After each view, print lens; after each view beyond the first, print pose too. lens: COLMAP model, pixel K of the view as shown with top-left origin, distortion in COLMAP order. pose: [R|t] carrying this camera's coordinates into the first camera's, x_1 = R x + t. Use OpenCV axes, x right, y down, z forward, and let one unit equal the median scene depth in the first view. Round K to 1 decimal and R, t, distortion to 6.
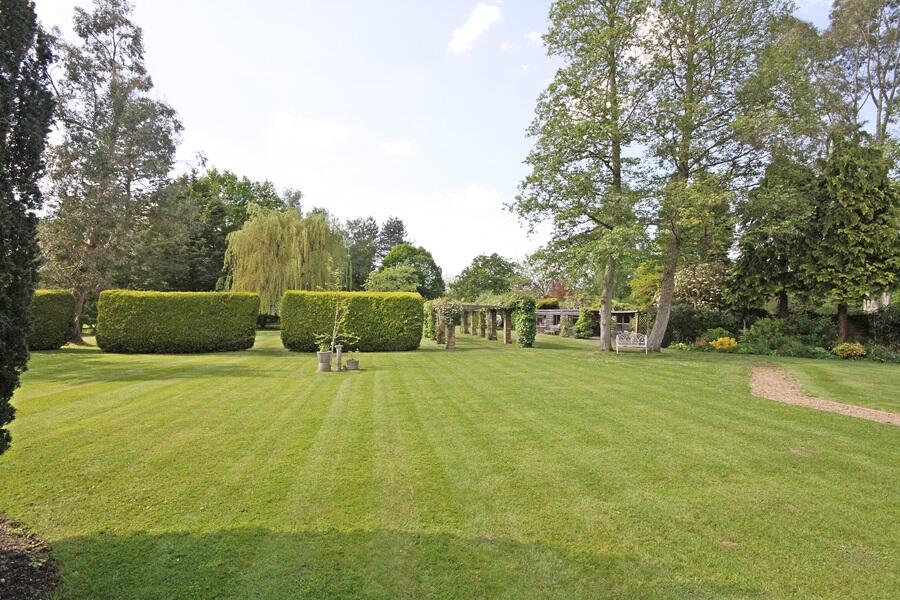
lens RADIAL K [[411.9, 0, 450.0], [0, 411.9, 300.0], [0, 0, 1]] dist [0.057449, -0.033188]
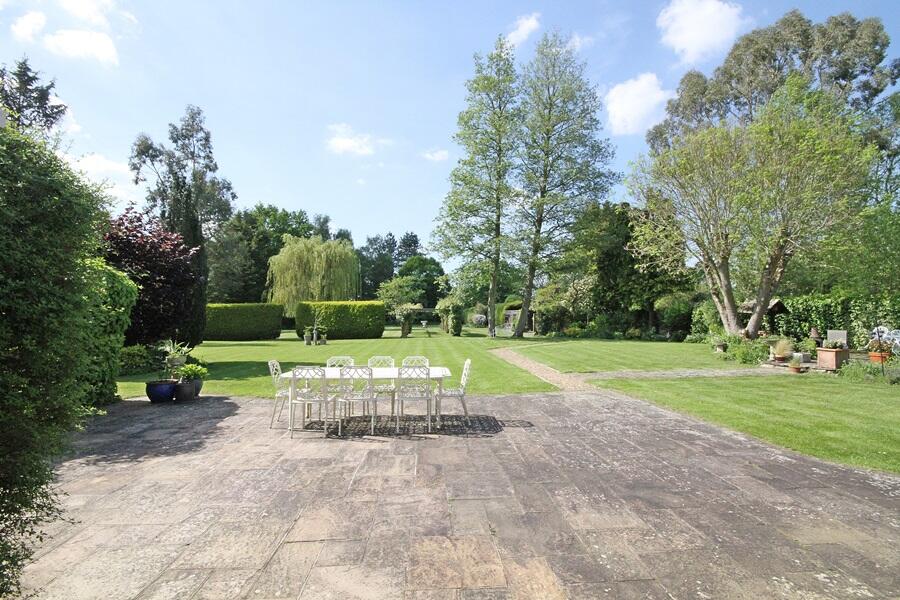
lens RADIAL K [[411.9, 0, 450.0], [0, 411.9, 300.0], [0, 0, 1]] dist [0.057449, -0.033188]
pose [[0.994815, -0.017679, -0.100151, 0.177722], [0.017230, 0.999837, -0.005347, -0.005127], [0.100229, 0.003594, 0.994958, -0.273644]]
